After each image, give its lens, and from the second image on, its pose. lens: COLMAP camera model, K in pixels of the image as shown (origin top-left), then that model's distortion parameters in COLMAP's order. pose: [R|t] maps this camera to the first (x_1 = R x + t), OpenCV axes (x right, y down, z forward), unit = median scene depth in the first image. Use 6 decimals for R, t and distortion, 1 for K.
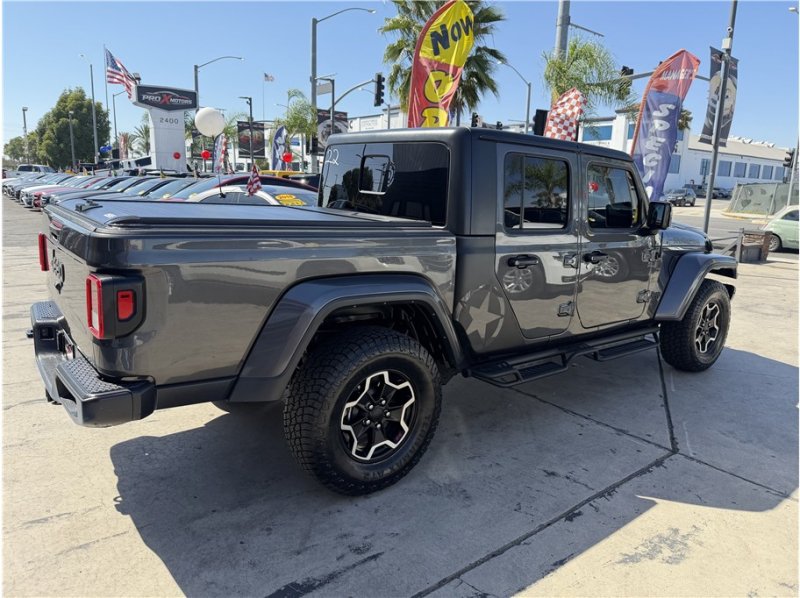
lens RADIAL K [[555.8, 0, 408.5], [0, 555.8, 293.7], [0, 0, 1]] dist [0.022563, -0.032577]
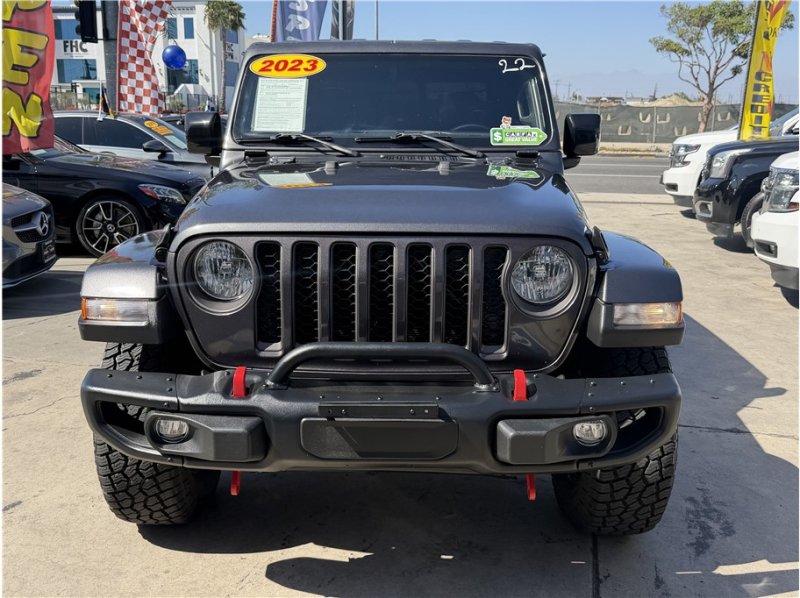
lens RADIAL K [[764.6, 0, 401.2], [0, 764.6, 292.9], [0, 0, 1]] dist [0.018611, 0.000000]
pose [[0.793417, -0.155350, 0.588519, -0.344431], [0.124857, 0.987860, 0.092435, -0.037469], [-0.595734, 0.000142, 0.803182, 0.204253]]
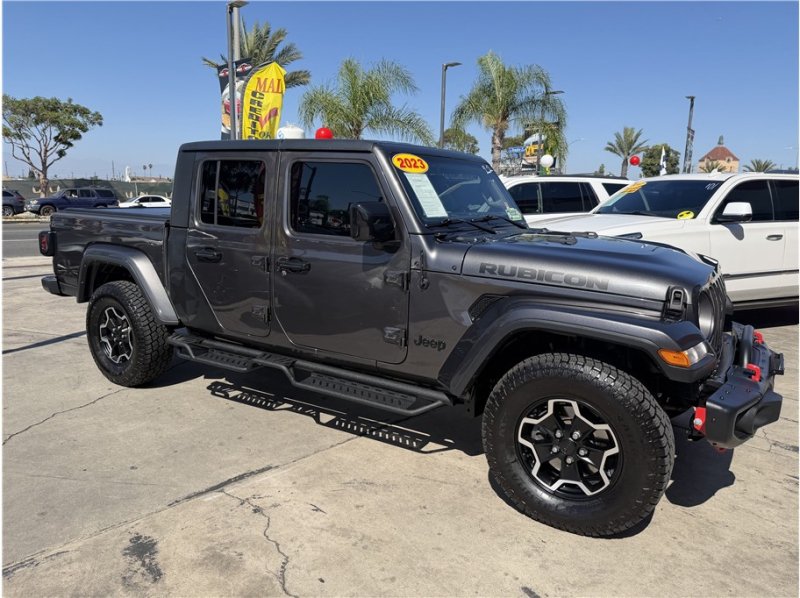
lens RADIAL K [[555.8, 0, 400.4], [0, 555.8, 297.9], [0, 0, 1]] dist [0.022563, -0.032577]
pose [[-0.083181, -0.207741, 0.974641, -0.697734], [0.168699, 0.960979, 0.219226, -0.231645], [-0.982151, 0.182657, -0.044890, 1.117194]]
